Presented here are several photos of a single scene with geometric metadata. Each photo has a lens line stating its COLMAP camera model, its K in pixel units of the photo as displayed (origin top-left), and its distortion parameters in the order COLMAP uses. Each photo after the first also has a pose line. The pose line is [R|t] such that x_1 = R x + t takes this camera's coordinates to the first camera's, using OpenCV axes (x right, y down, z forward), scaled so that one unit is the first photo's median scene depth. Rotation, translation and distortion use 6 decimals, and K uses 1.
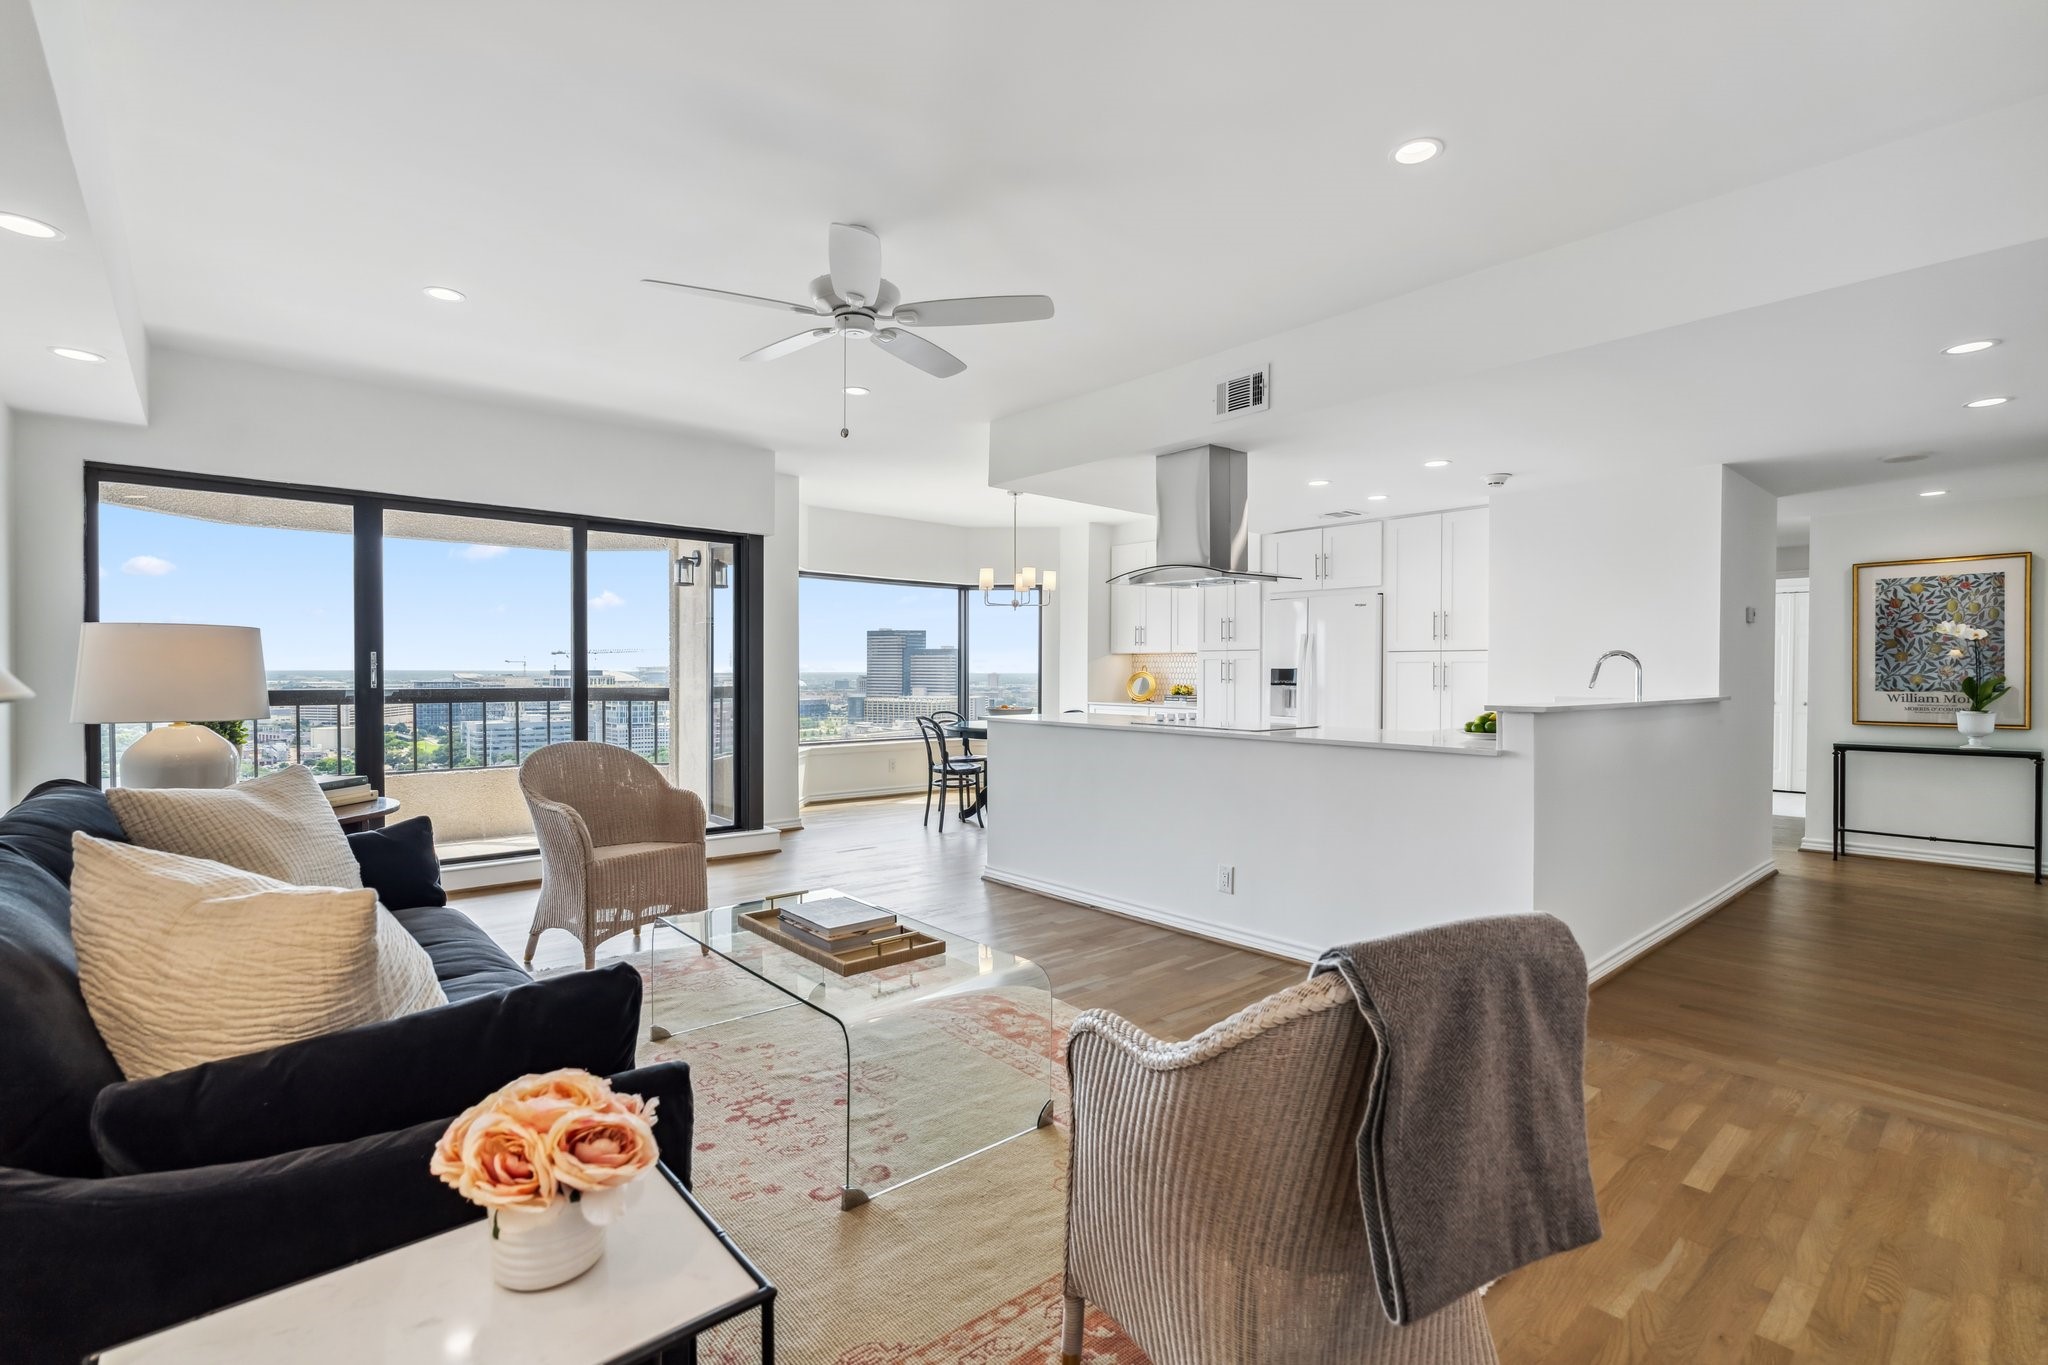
lens RADIAL K [[926.9, 0, 1041.9], [0, 926.9, 681.9], [0, 0, 1]] dist [-0.004550, -0.000314]
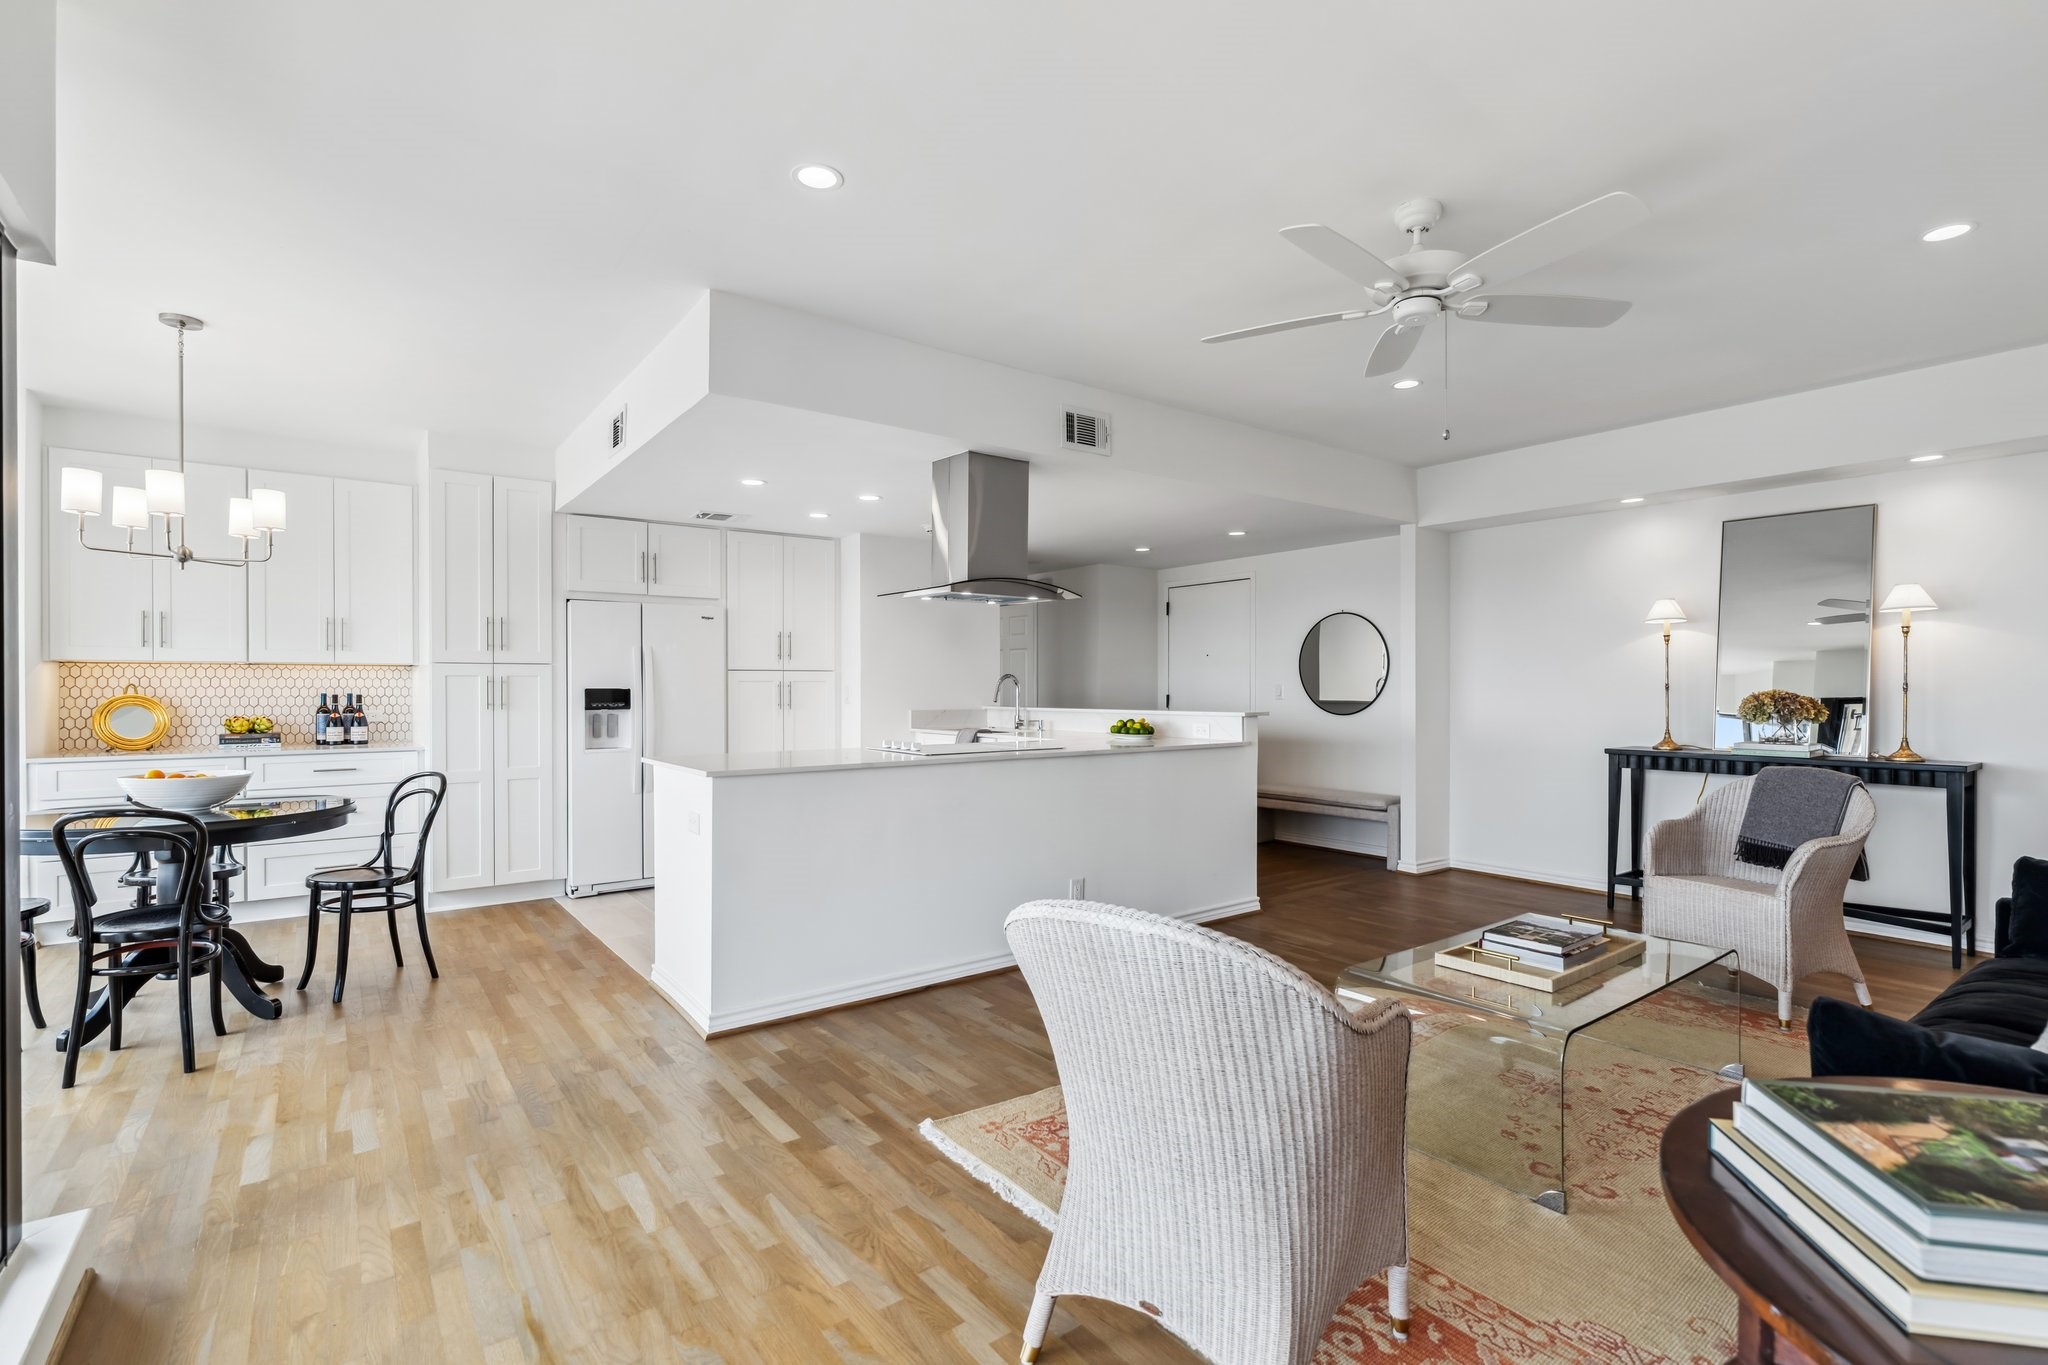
lens RADIAL K [[942.0, 0, 1024.0], [0, 942.0, 682.5], [0, 0, 1]] dist [-0.000796, 0.000153]
pose [[0.078731, 0.000198, 0.996896, -0.696841], [0.015573, 0.999878, -0.001428, -0.017950], [-0.996774, 0.015638, 0.078719, 0.796301]]
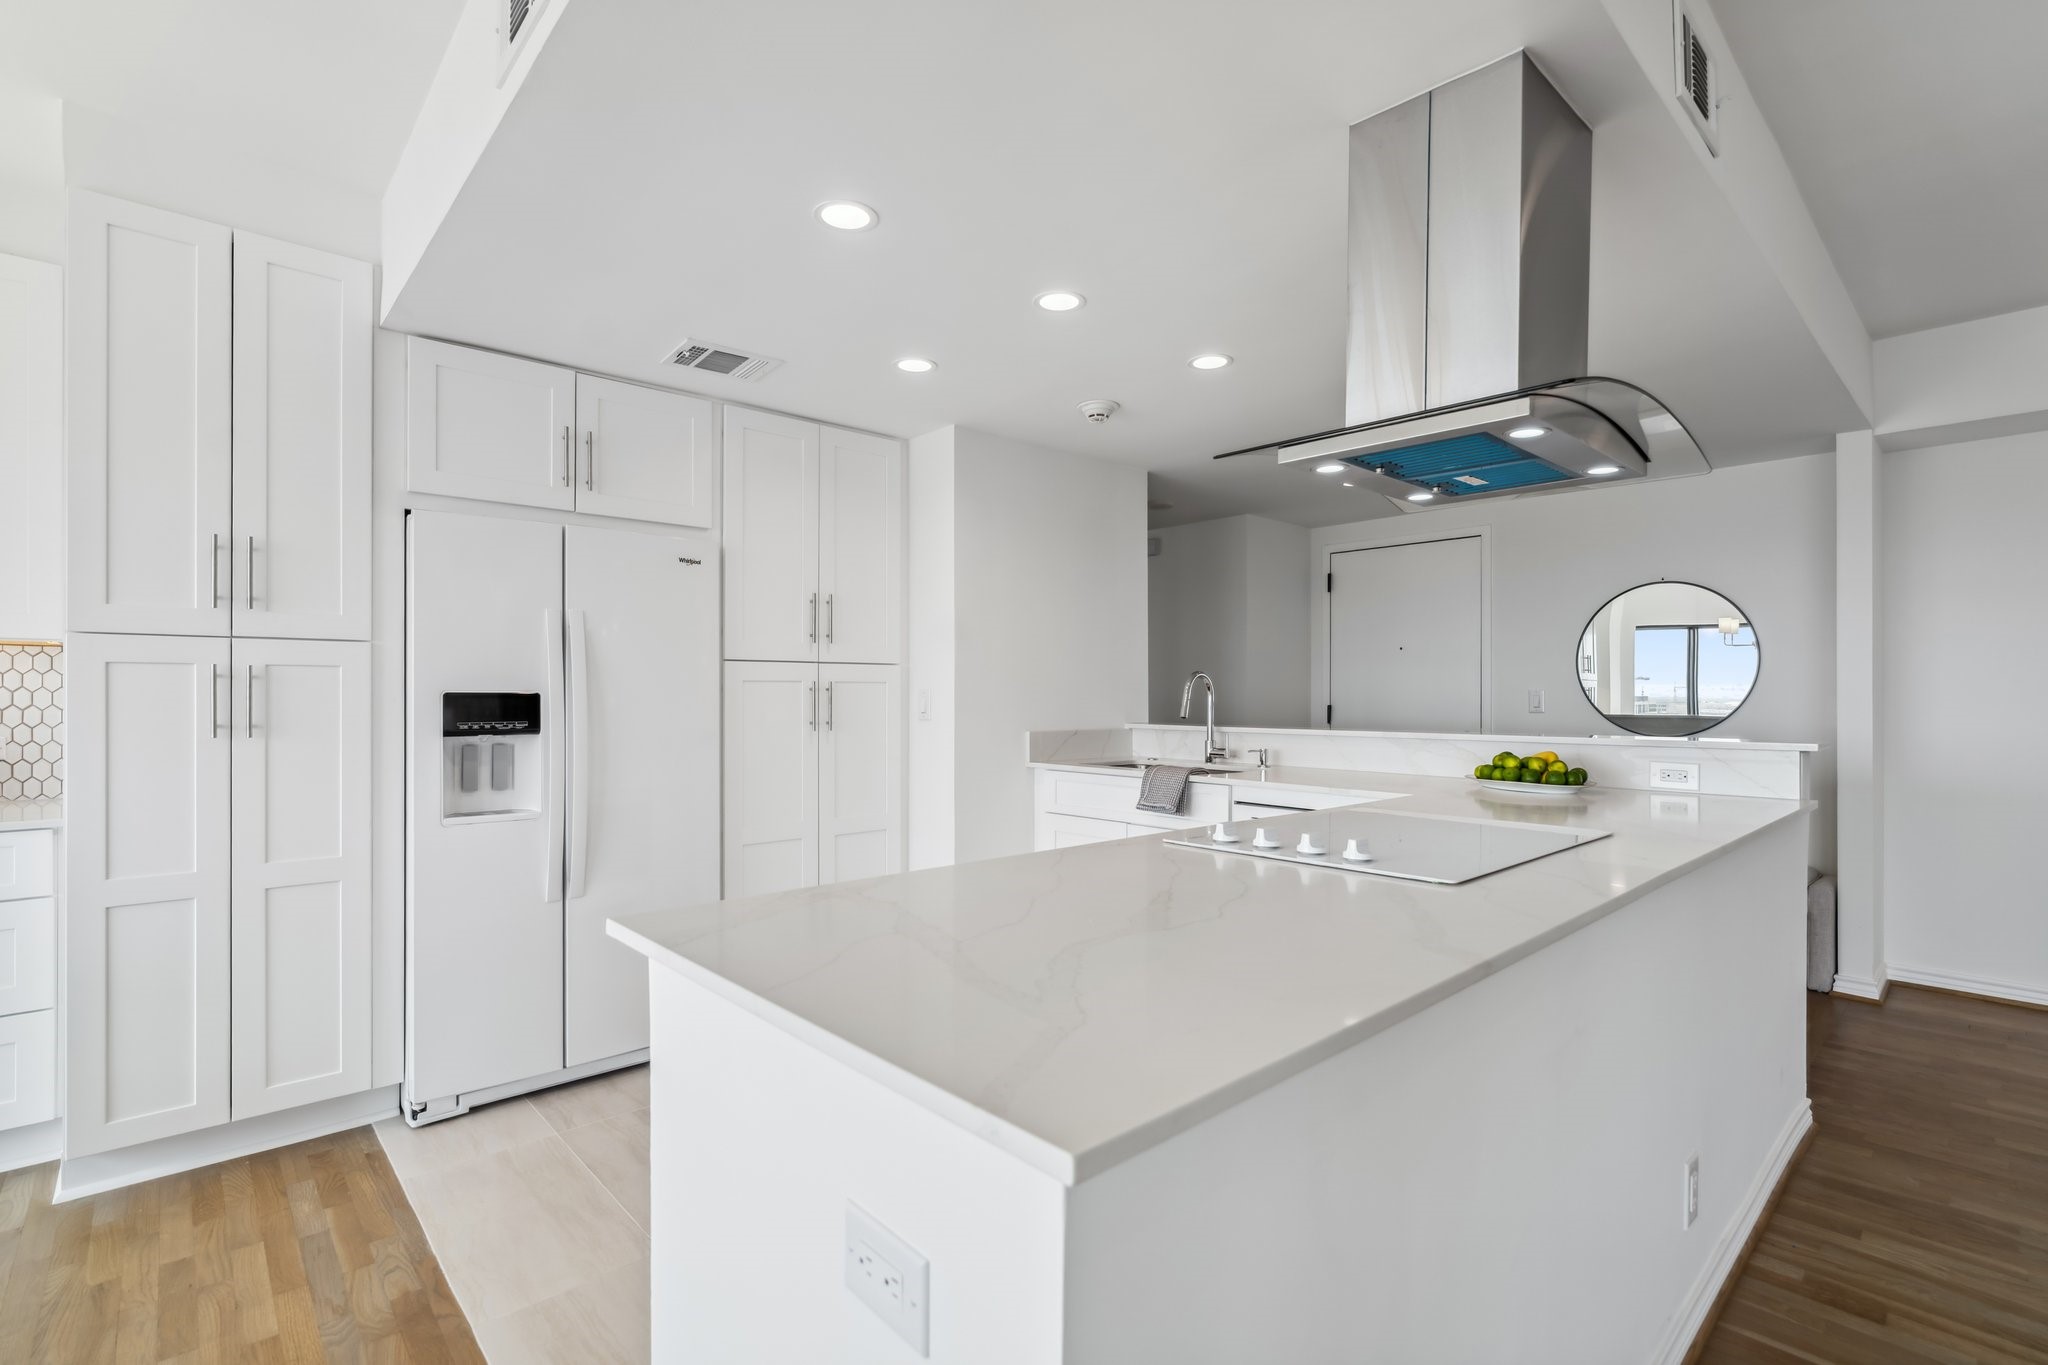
lens RADIAL K [[949.4, 0, 1025.6], [0, 949.4, 688.7], [0, 0, 1]] dist [-0.000738, -0.000075]
pose [[-0.016048, 0.001879, 0.999869, -0.191264], [0.011947, 0.999927, -0.001688, -0.017903], [-0.999800, 0.011918, -0.016069, 1.068909]]
